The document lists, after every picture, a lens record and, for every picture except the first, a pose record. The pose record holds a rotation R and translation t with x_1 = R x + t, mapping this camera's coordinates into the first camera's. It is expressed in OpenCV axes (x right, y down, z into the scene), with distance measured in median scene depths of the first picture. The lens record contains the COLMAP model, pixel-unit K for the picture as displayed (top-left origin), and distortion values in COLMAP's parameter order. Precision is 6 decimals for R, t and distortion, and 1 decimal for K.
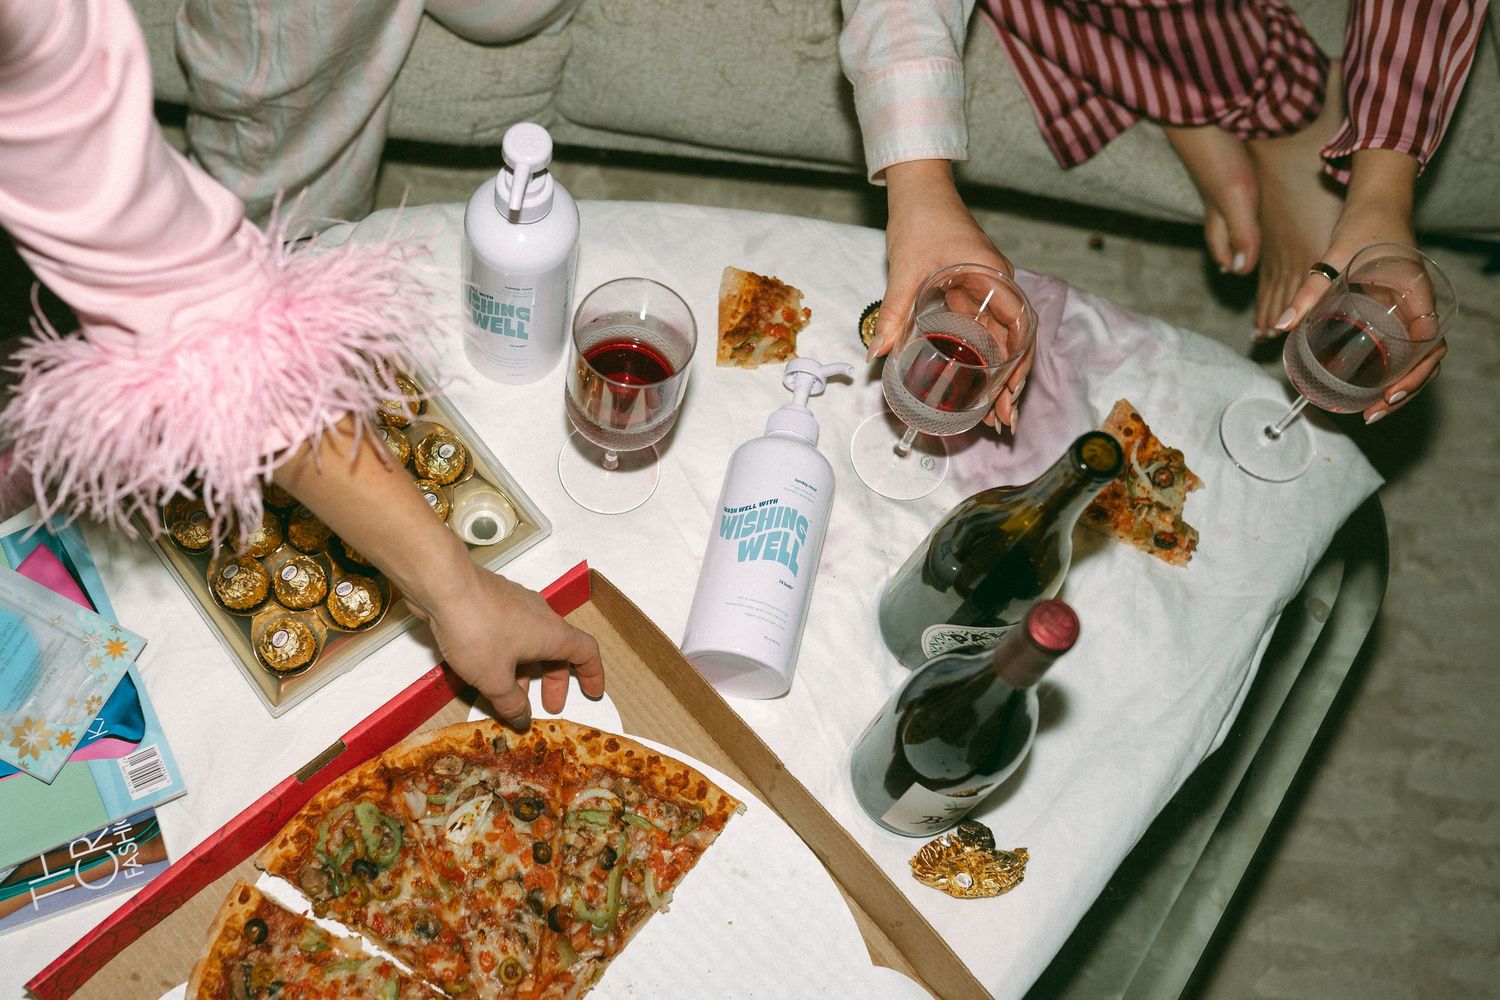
lens RADIAL K [[1363.5, 0, 750.0], [0, 1363.5, 500.0], [0, 0, 1]] dist [0.126000, -0.001591]
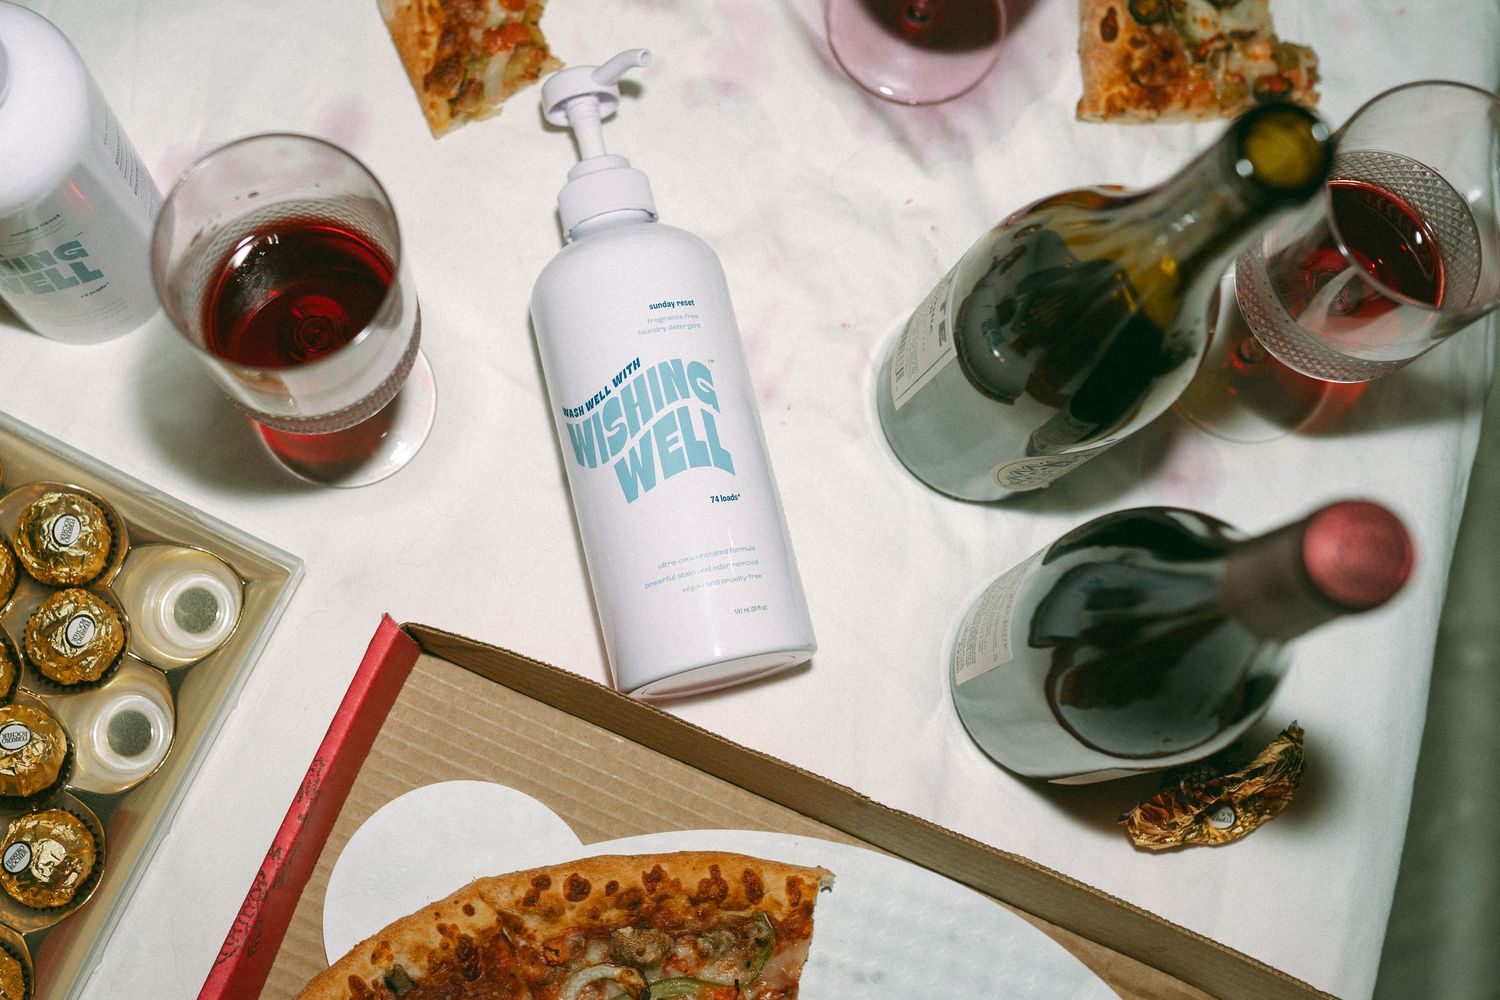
lens RADIAL K [[1363.5, 0, 750.0], [0, 1363.5, 500.0], [0, 0, 1]] dist [0.126000, -0.001591]
pose [[0.894529, -0.446774, -0.014510, 0.044267], [0.434807, 0.862118, 0.260184, -0.078275], [-0.103734, -0.239051, 0.965450, 0.469294]]
